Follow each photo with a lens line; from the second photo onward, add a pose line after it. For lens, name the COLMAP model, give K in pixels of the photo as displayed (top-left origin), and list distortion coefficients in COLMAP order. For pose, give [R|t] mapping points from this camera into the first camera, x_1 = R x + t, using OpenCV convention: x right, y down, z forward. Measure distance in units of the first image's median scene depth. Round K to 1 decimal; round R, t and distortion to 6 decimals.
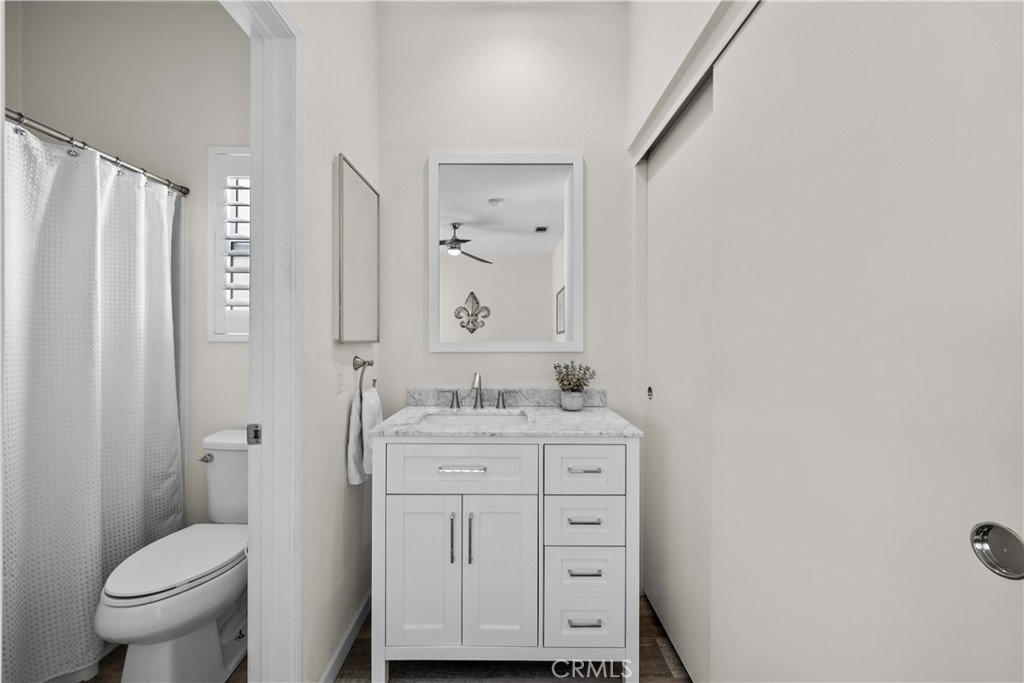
lens RADIAL K [[413.4, 0, 490.1], [0, 413.4, 328.6], [0, 0, 1]] dist [-0.001308, 0.000413]
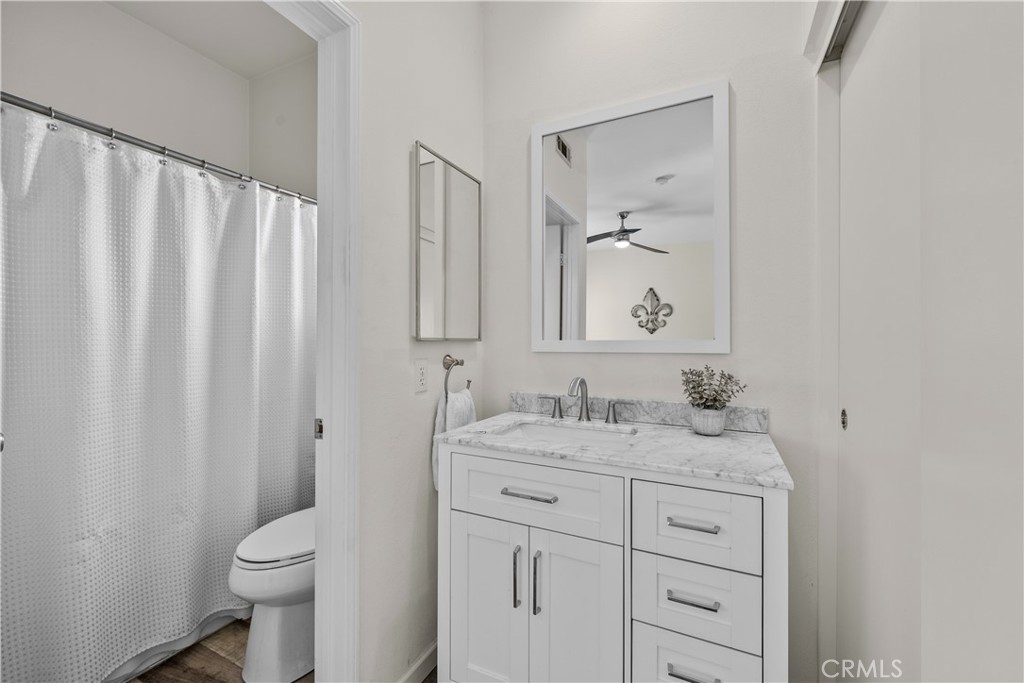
lens RADIAL K [[413.4, 0, 499.1], [0, 413.4, 331.3], [0, 0, 1]] dist [-0.001308, 0.000413]
pose [[0.900784, -0.010022, -0.434152, 0.195541], [0.010257, 0.999946, -0.001801, 0.016281], [0.434147, -0.002830, 0.900838, 0.201378]]
